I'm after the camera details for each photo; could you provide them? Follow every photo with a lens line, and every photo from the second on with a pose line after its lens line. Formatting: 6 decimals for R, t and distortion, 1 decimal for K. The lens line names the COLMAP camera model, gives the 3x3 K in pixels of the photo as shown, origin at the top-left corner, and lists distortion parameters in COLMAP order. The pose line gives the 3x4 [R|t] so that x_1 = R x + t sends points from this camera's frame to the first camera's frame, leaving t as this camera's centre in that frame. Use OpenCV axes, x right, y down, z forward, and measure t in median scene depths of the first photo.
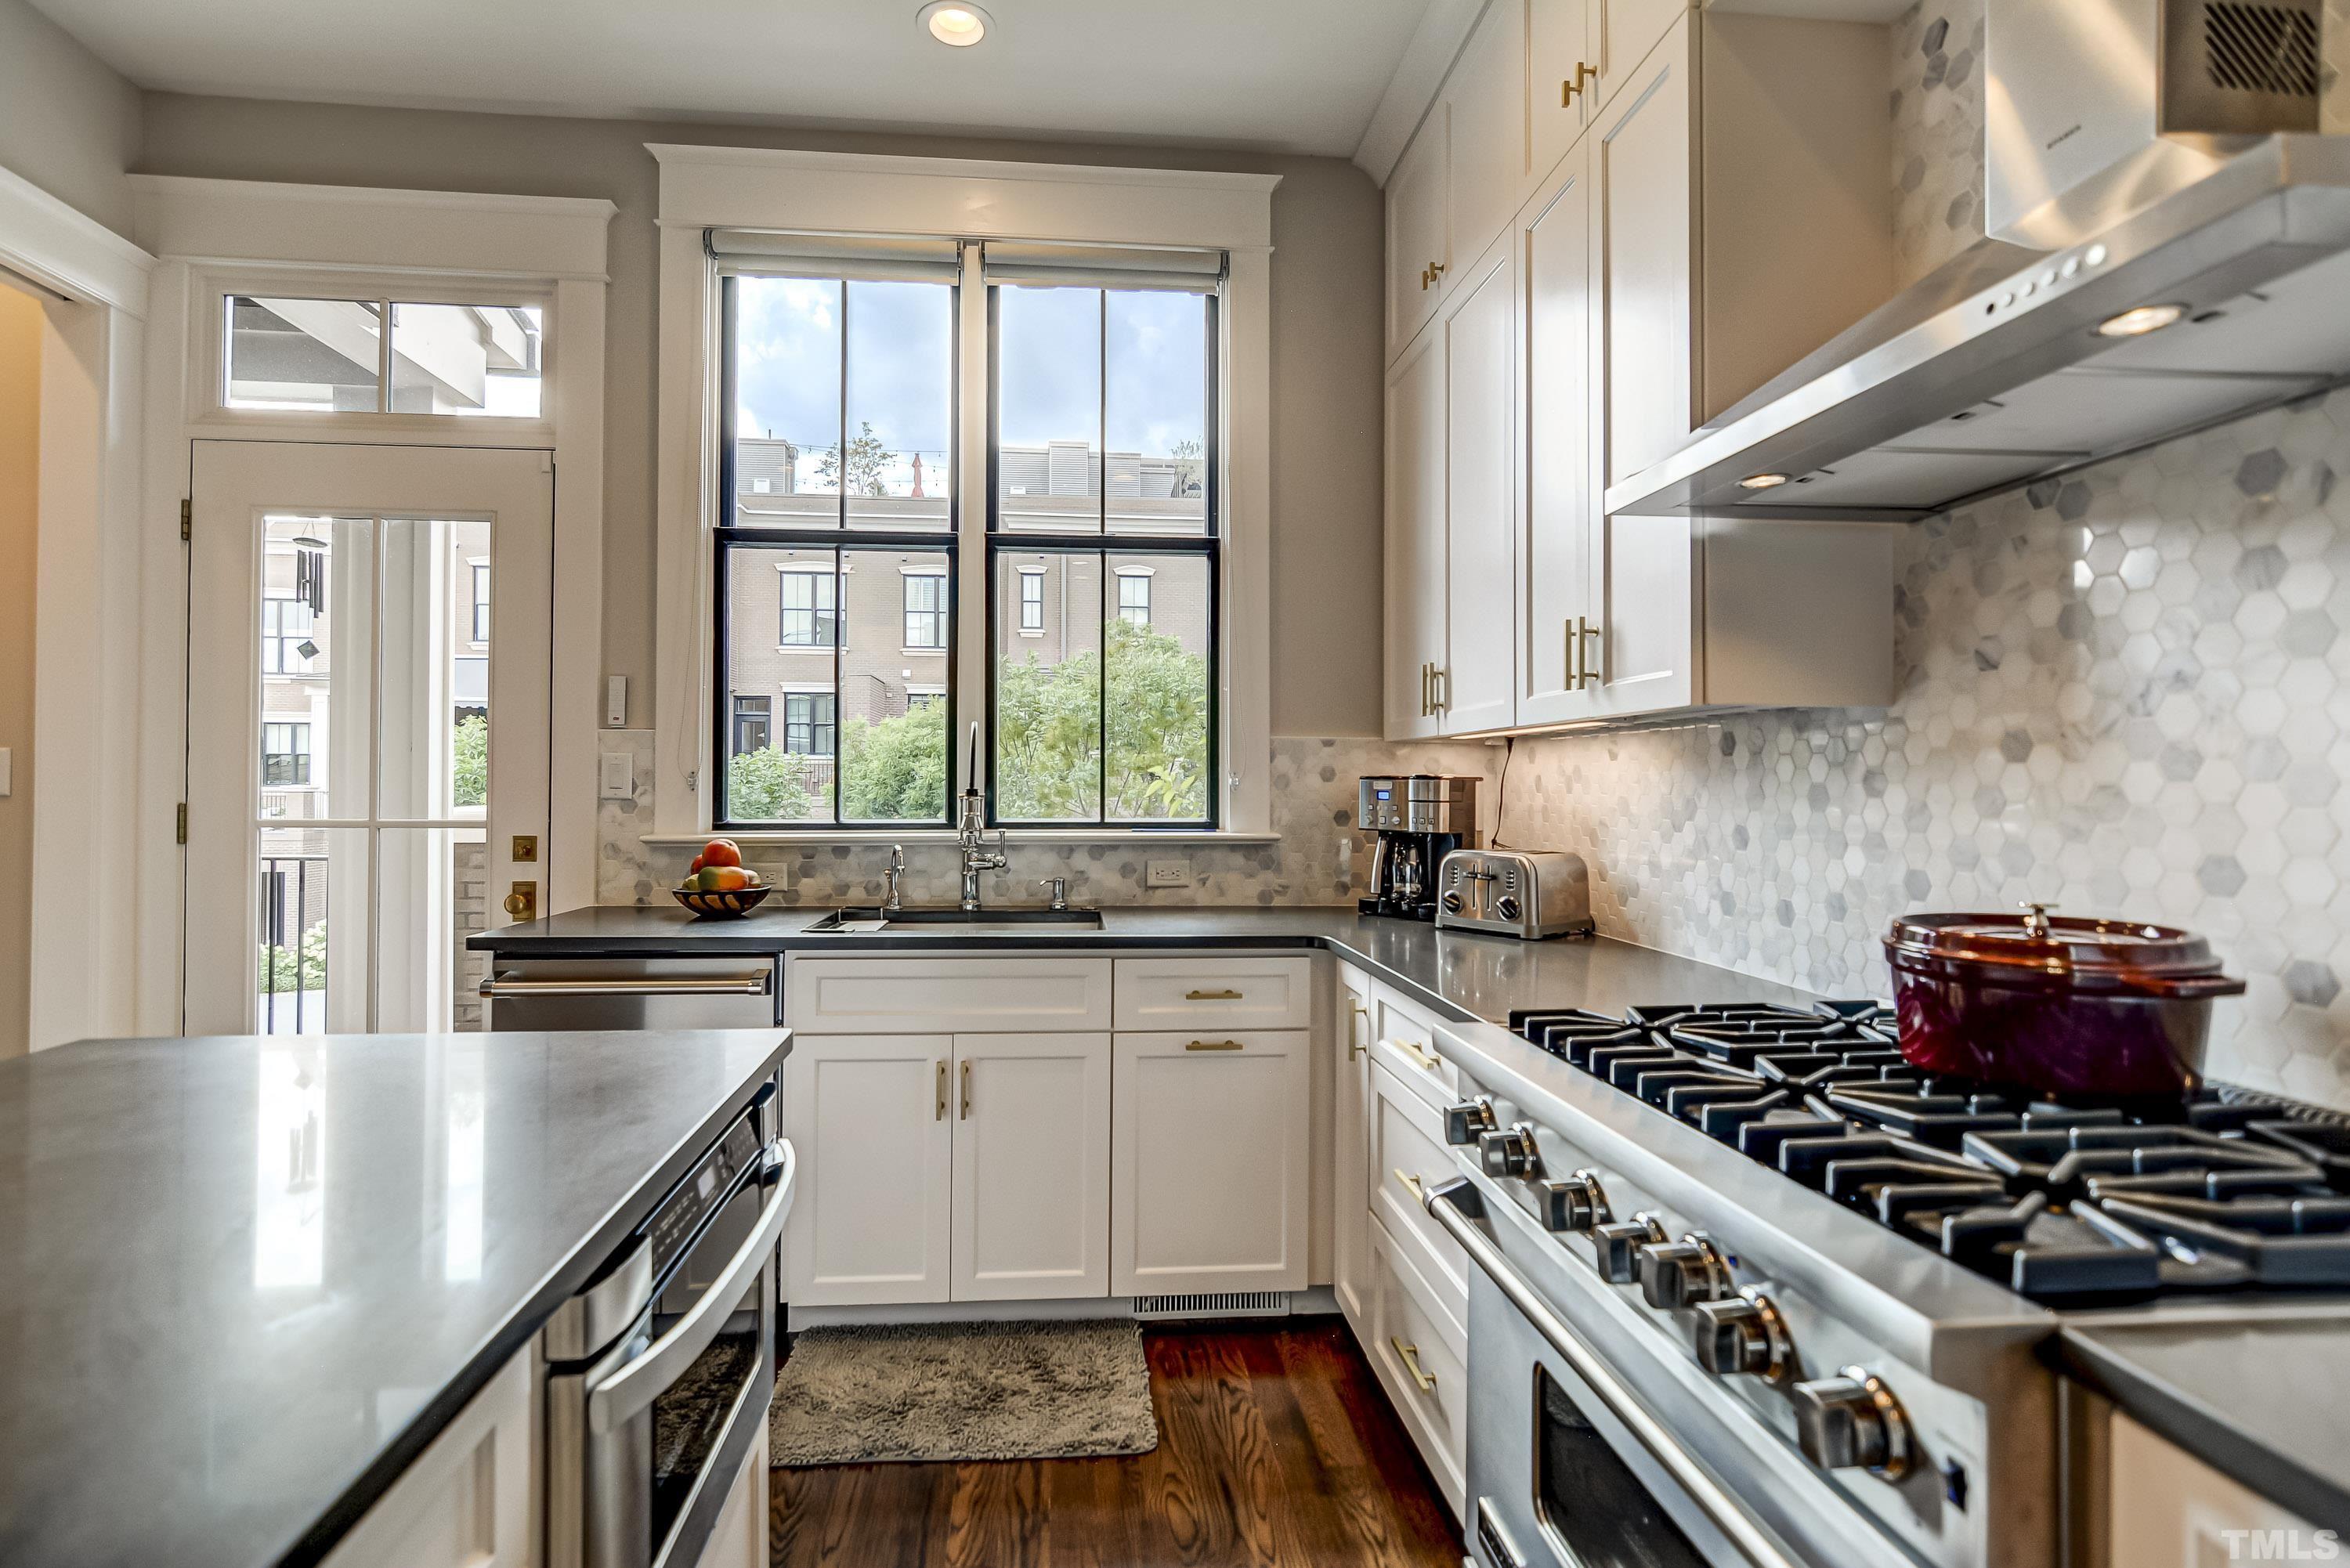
lens RADIAL K [[1137.0, 0, 1164.6], [0, 1137.0, 769.6], [0, 0, 1]] dist [-0.010715, 0.005563]
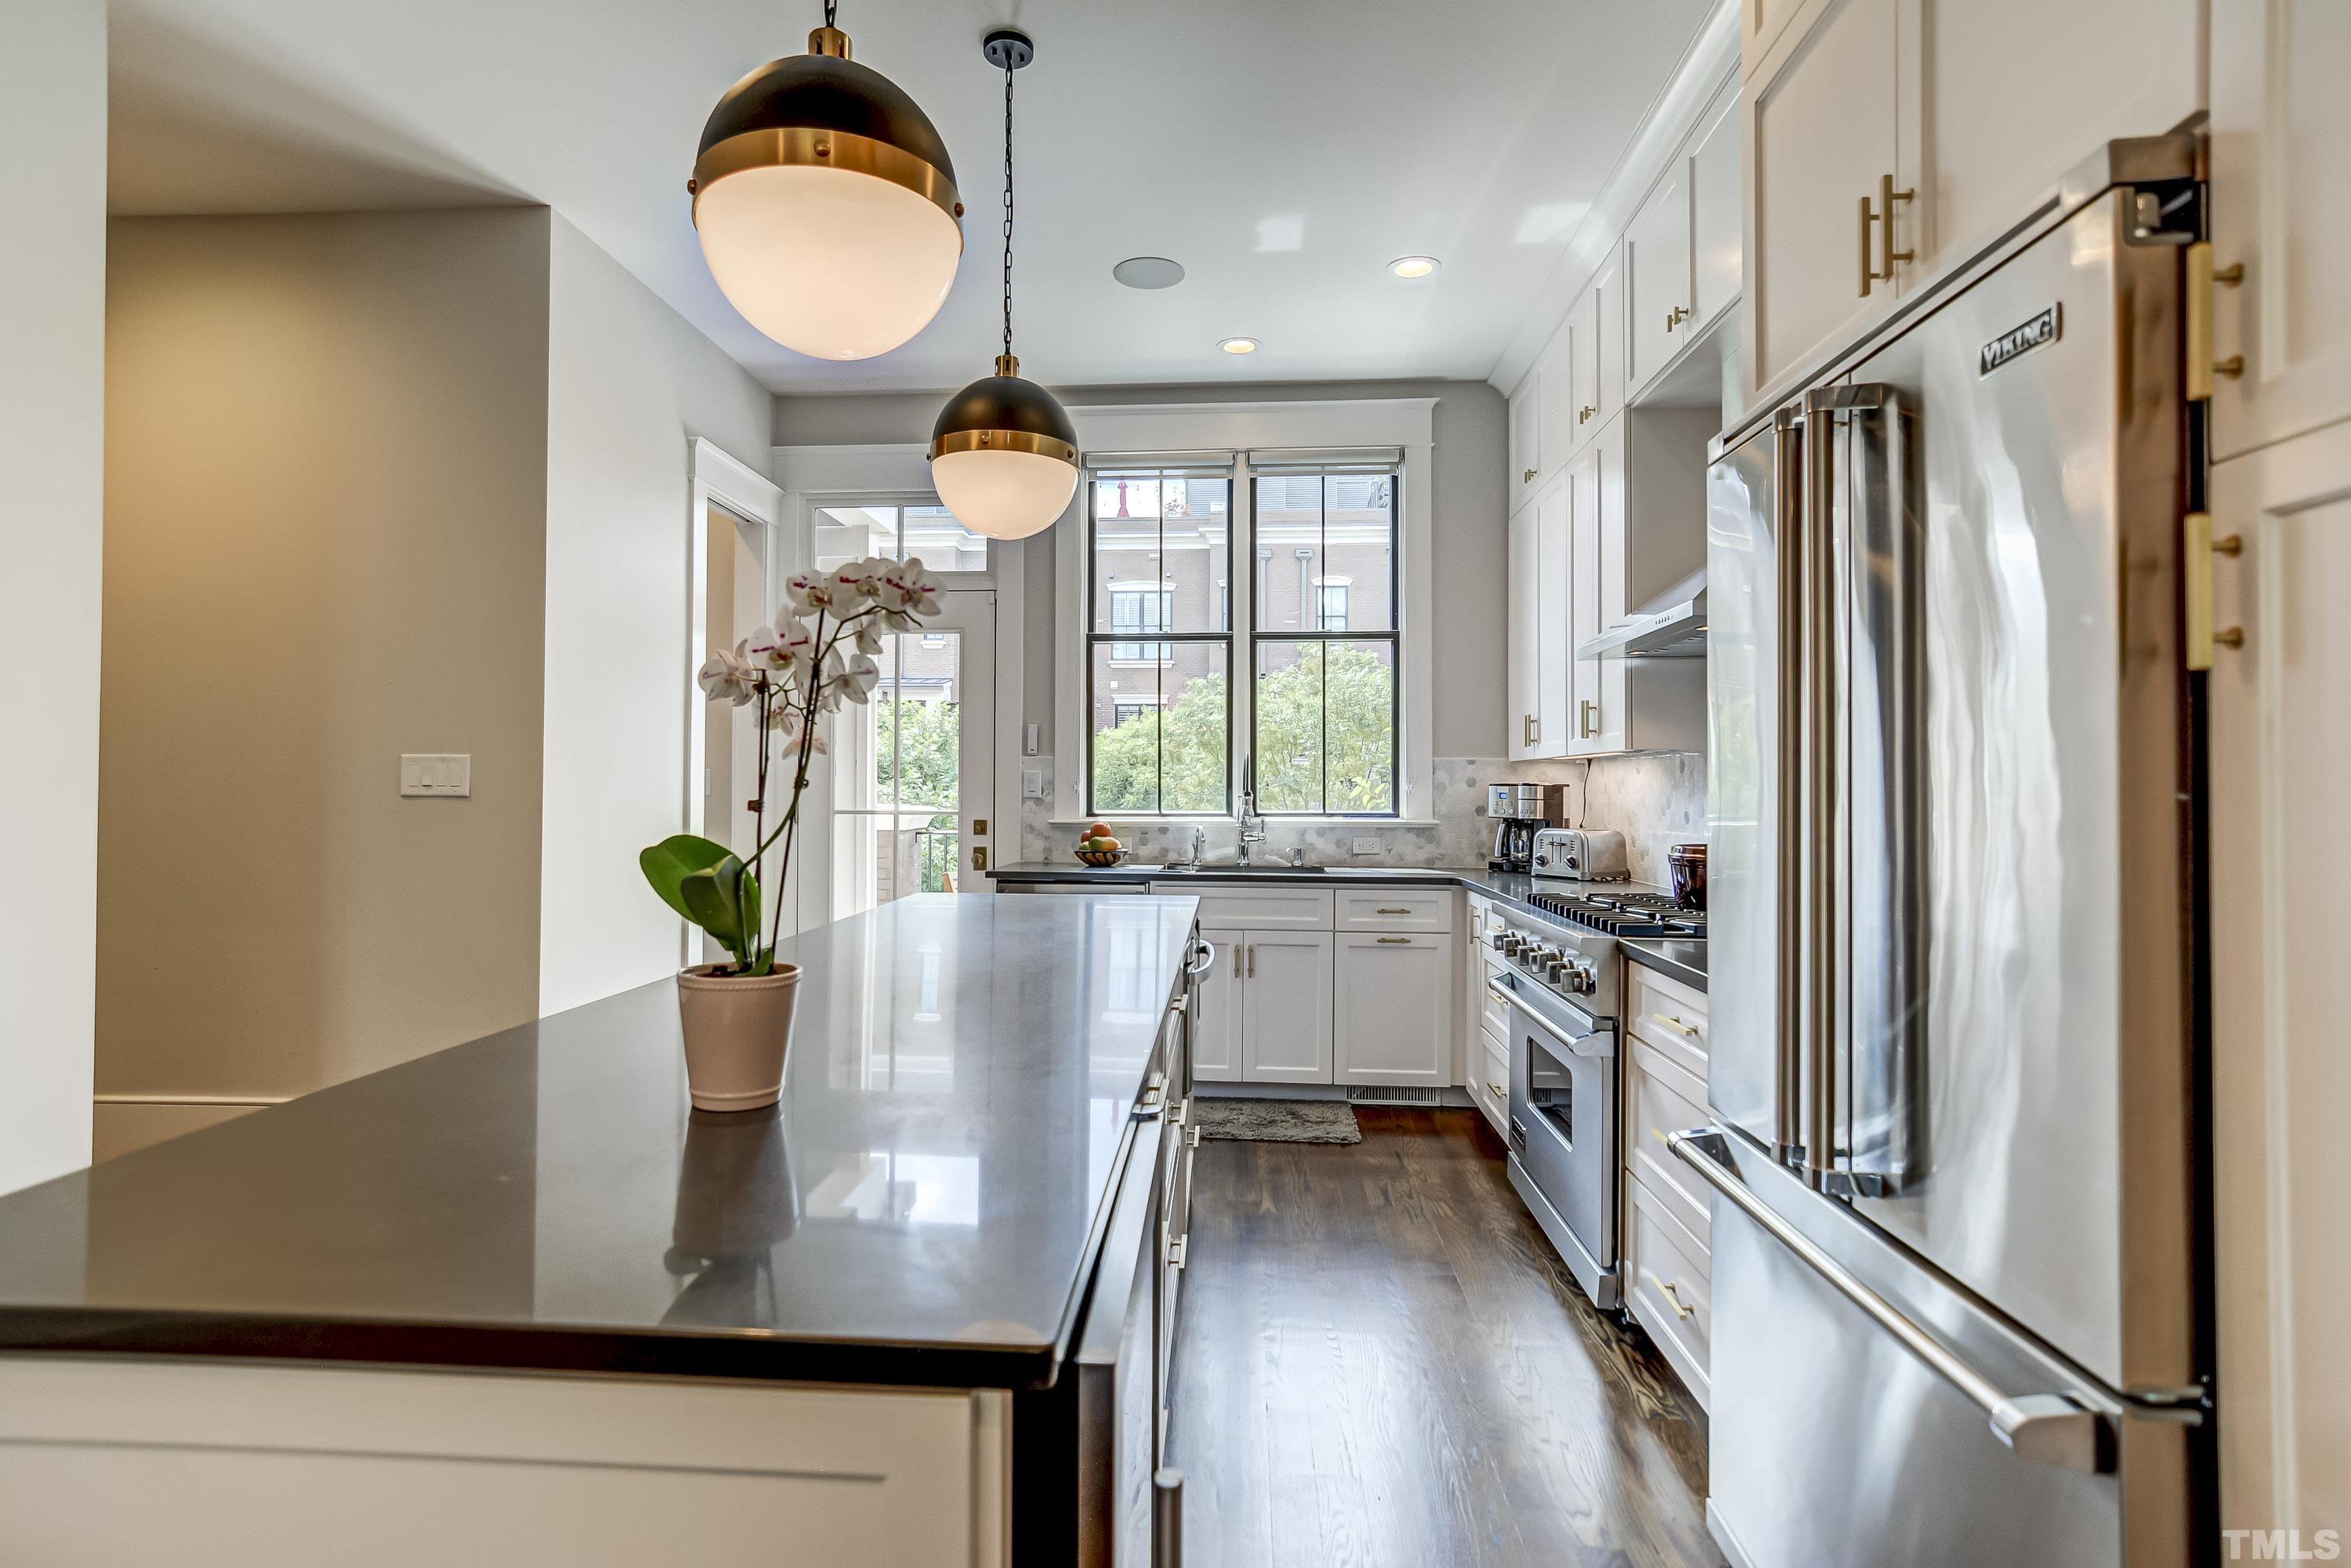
lens RADIAL K [[1175.1, 0, 1162.8], [0, 1175.1, 771.7], [0, 0, 1]] dist [-0.009947, 0.001991]
pose [[0.985867, -0.003320, -0.167499, -0.002369], [0.002897, 0.999992, -0.002772, -0.008063], [0.167507, 0.002248, 0.985868, -0.714086]]
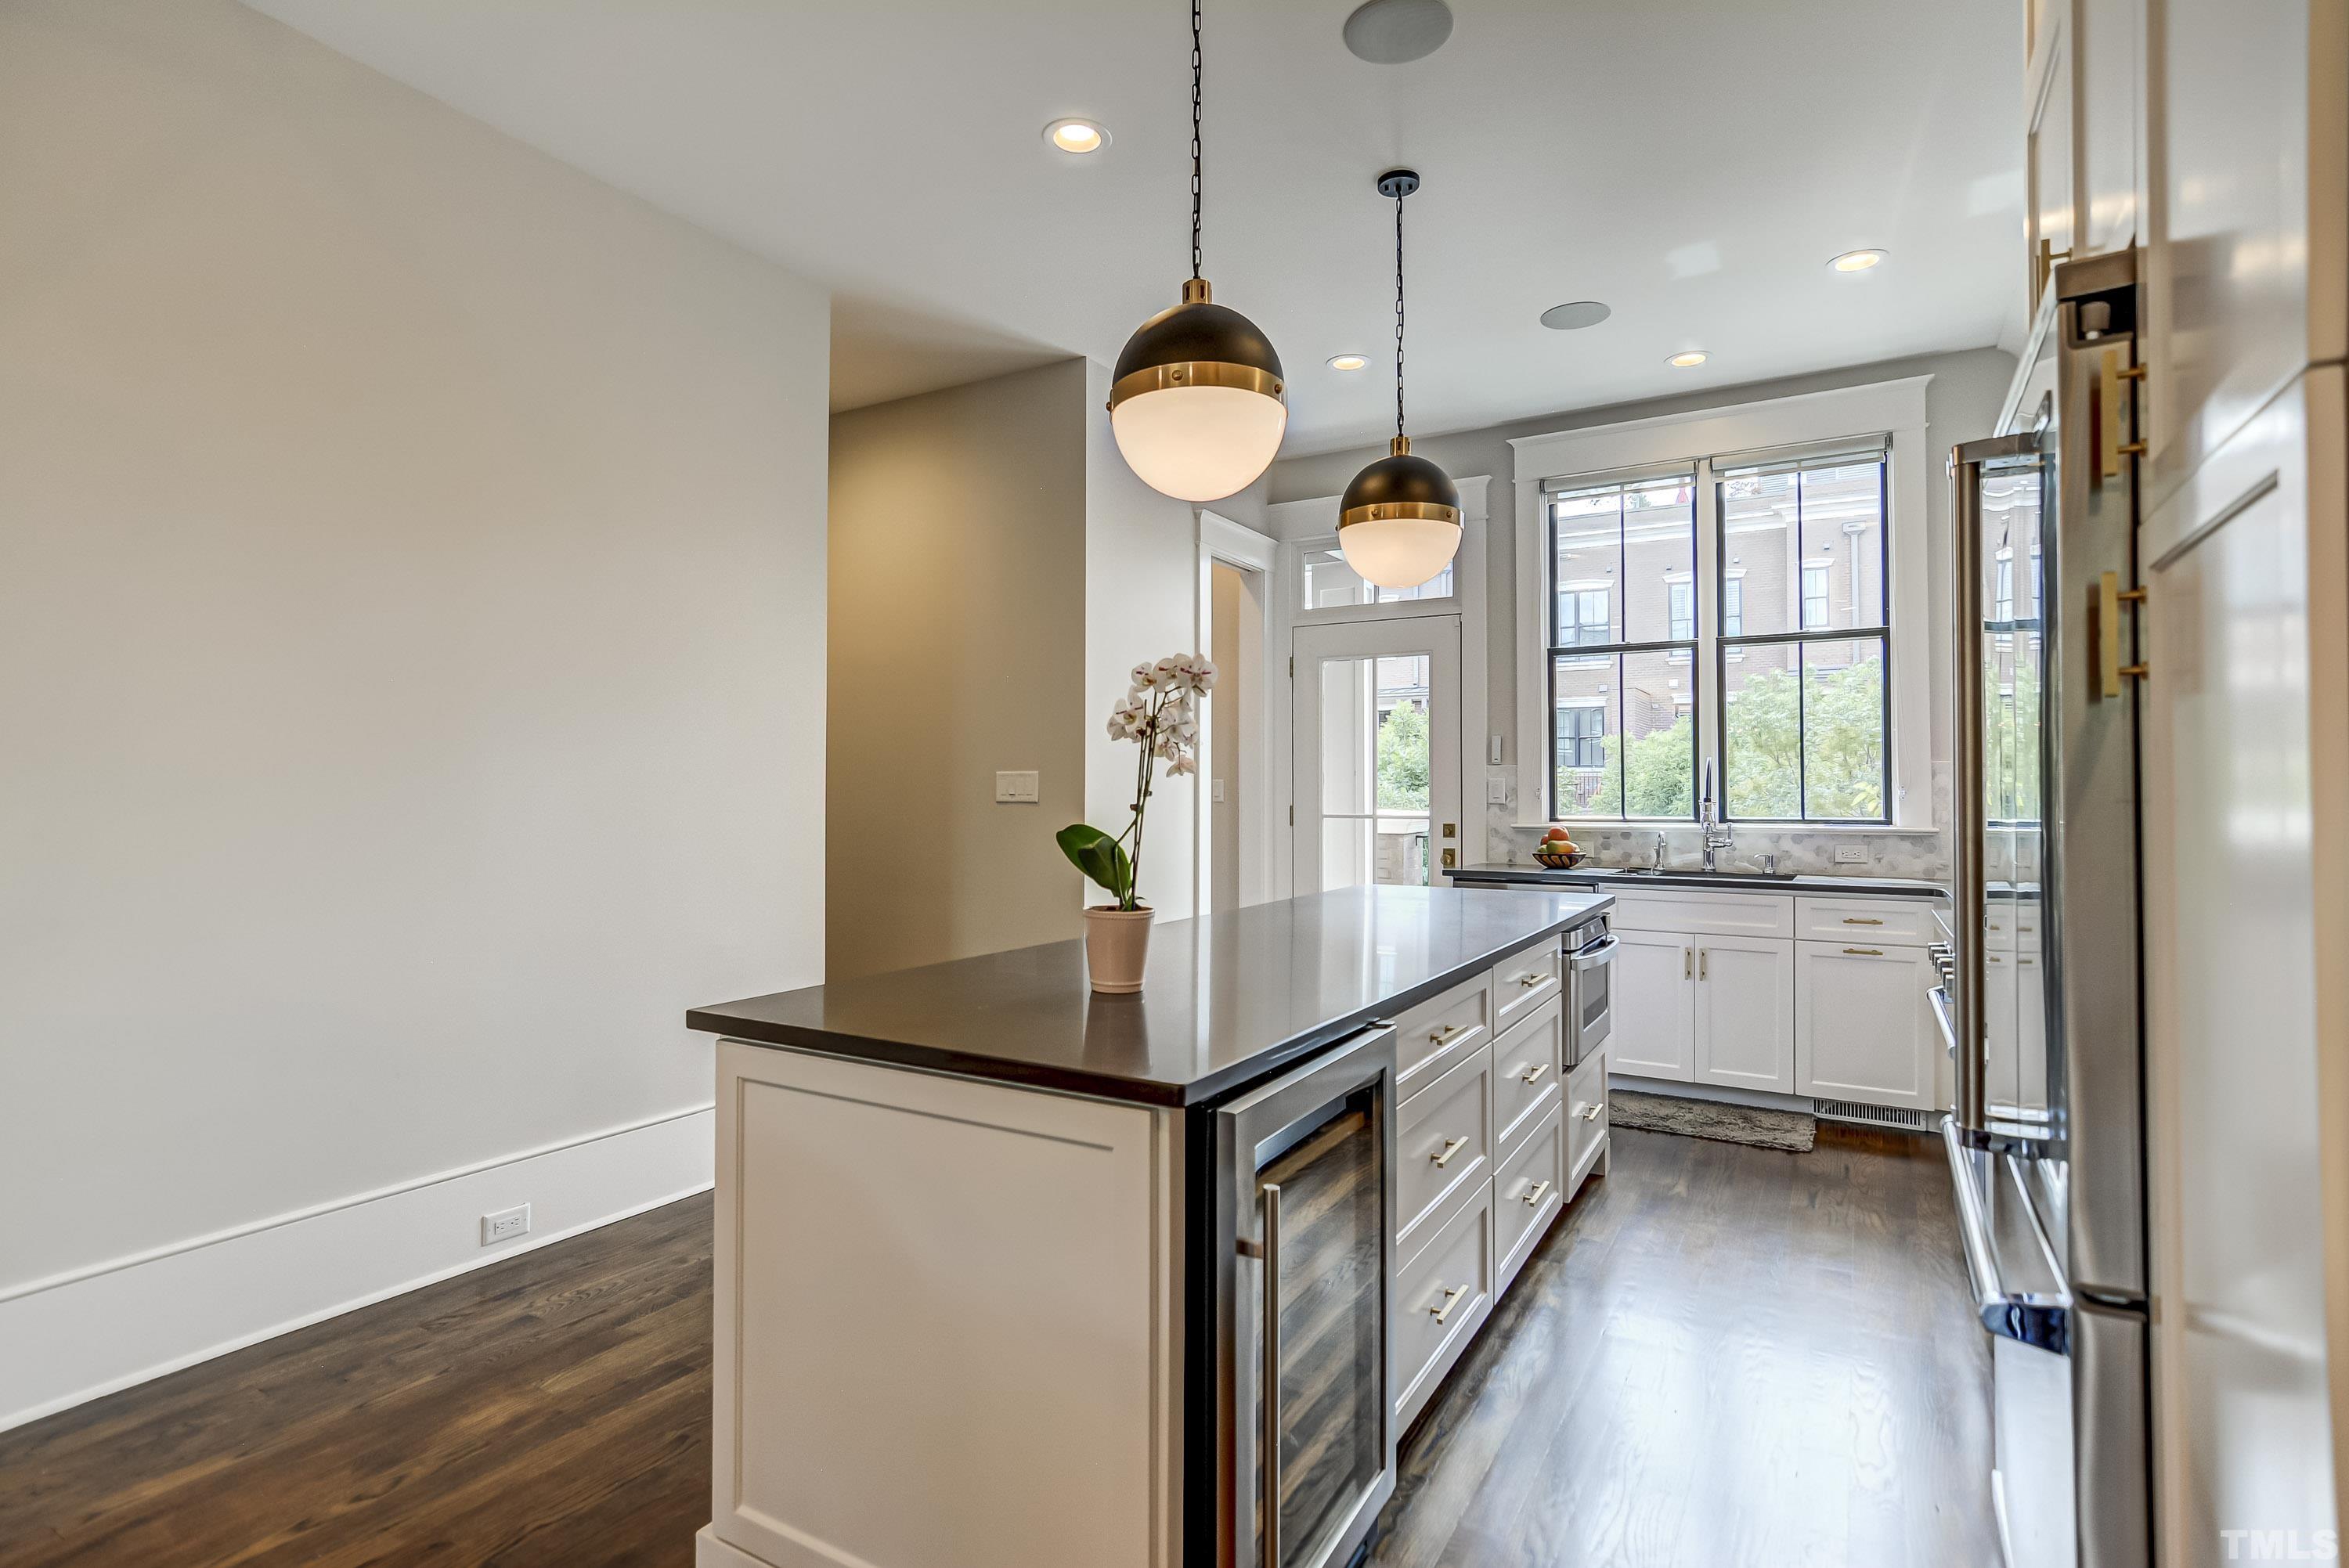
lens RADIAL K [[1174.0, 0, 1160.3], [0, 1174.0, 772.0], [0, 0, 1]] dist [-0.009947, 0.001991]
pose [[0.803312, -0.014827, -0.595374, 0.209989], [0.010246, 0.999886, -0.011077, -0.010058], [0.595470, 0.002799, 0.803373, -0.863190]]
